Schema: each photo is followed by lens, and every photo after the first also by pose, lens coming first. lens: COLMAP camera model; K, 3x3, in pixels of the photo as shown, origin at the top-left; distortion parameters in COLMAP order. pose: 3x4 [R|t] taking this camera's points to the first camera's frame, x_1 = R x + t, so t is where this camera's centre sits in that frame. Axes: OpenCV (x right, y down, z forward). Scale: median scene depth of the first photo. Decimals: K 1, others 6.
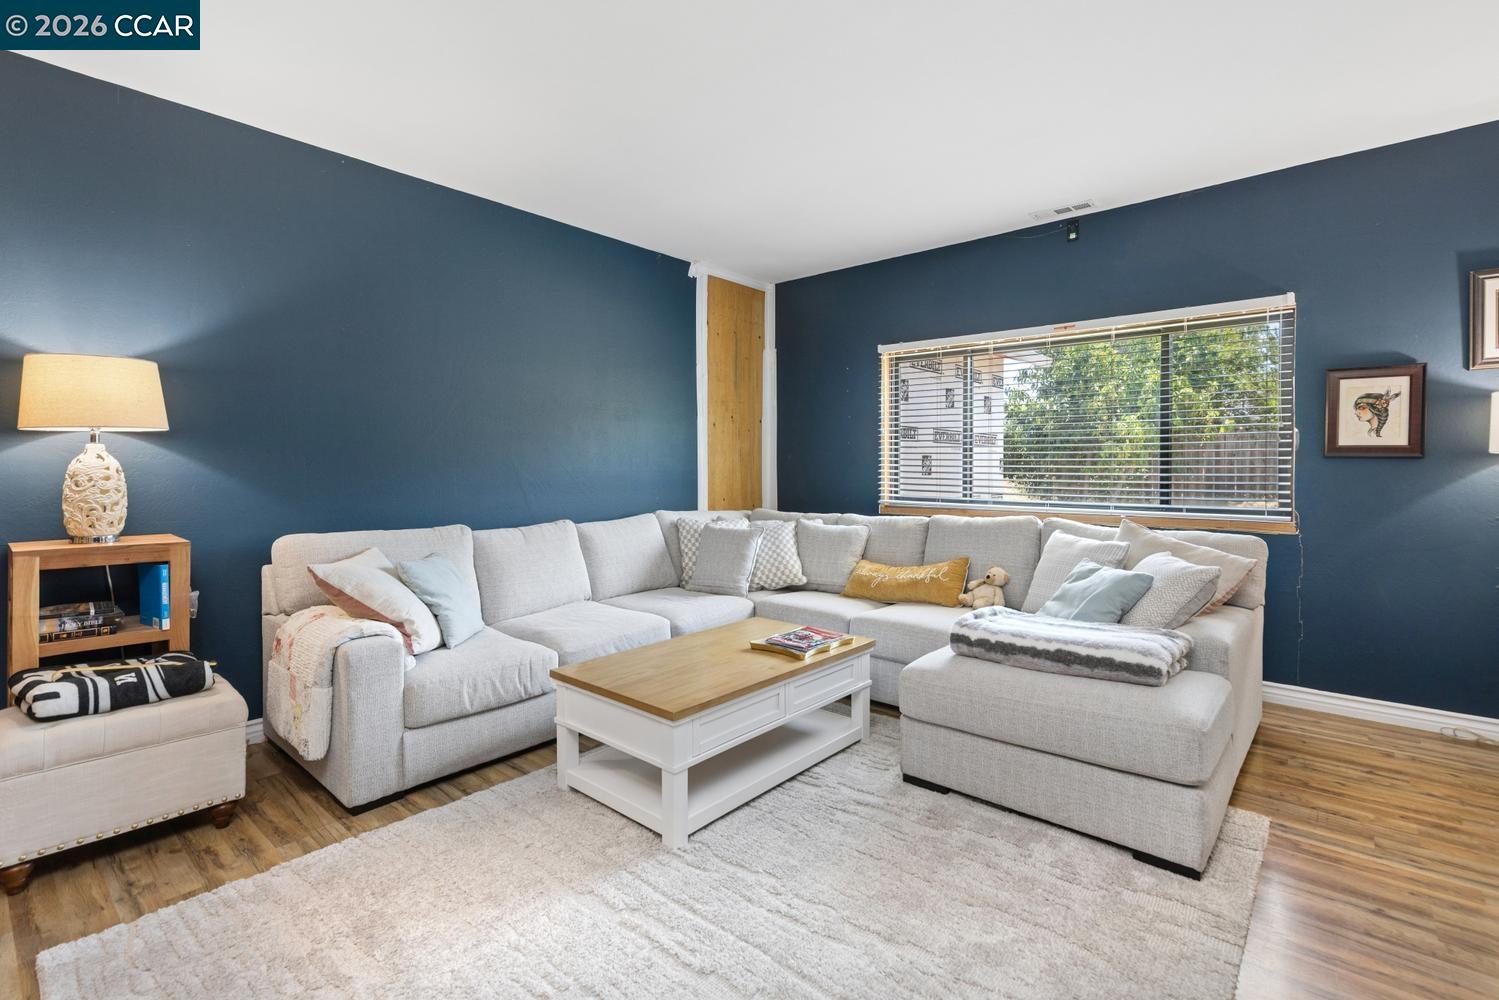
lens RADIAL K [[699.4, 0, 766.1], [0, 699.4, 475.6], [0, 0, 1]] dist [0.010066, -0.003385]
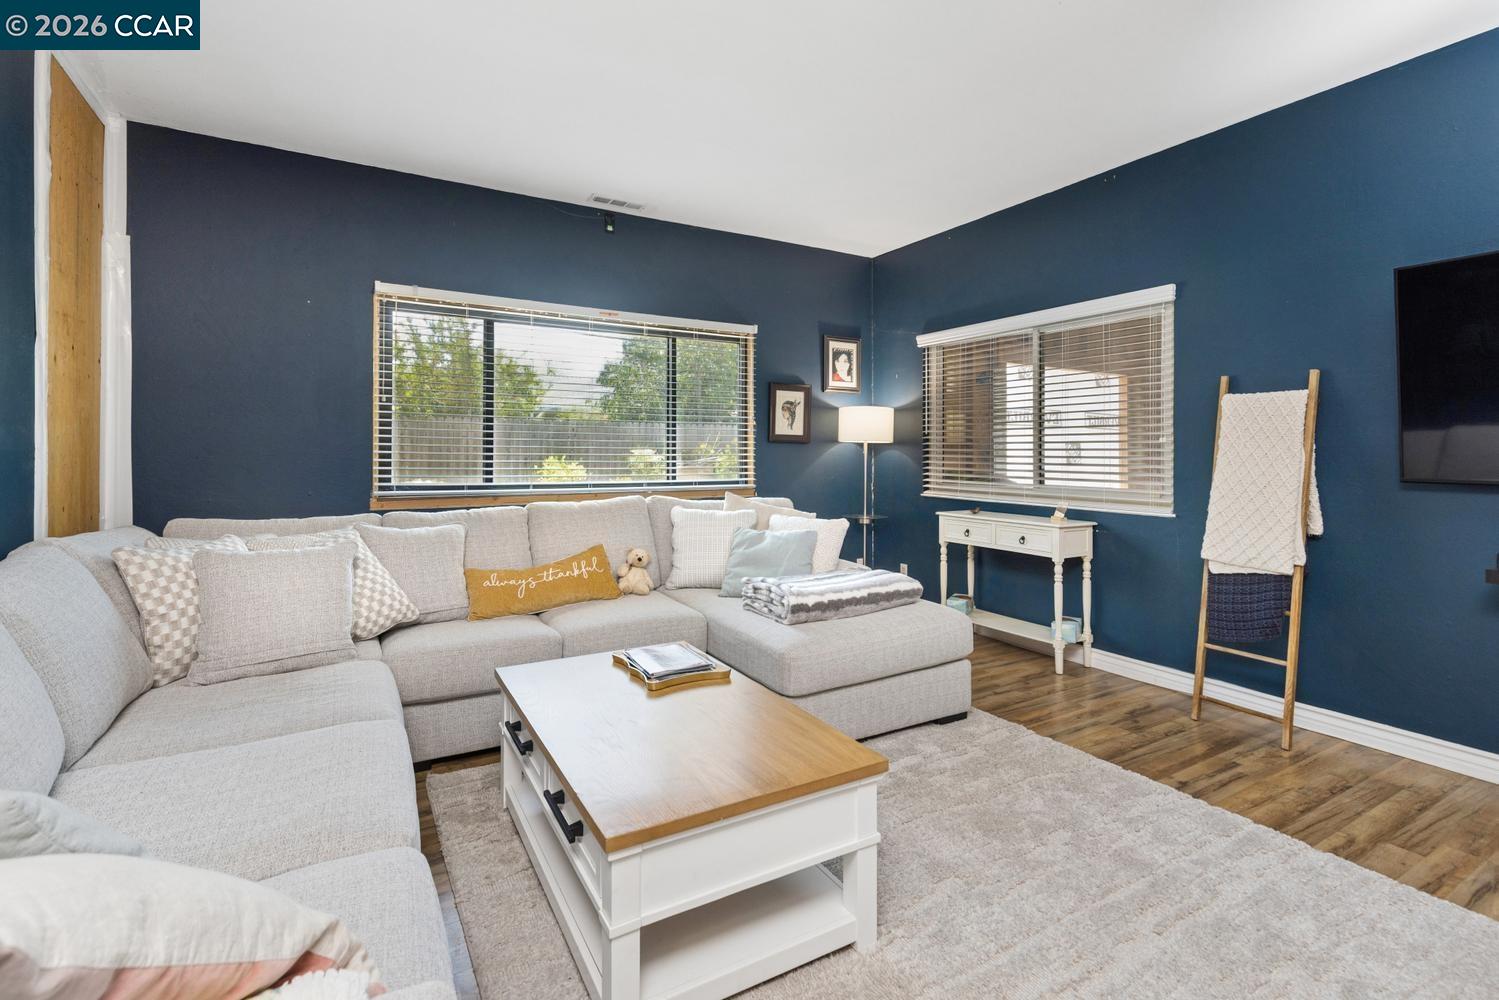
lens RADIAL K [[699.4, 0, 799.1], [0, 699.4, 439.9], [0, 0, 1]] dist [0.010066, -0.003385]
pose [[0.315809, 0.012732, 0.948737, -0.575705], [0.004734, 0.999876, -0.014994, -0.009049], [-0.948811, 0.009226, 0.315709, 0.498485]]
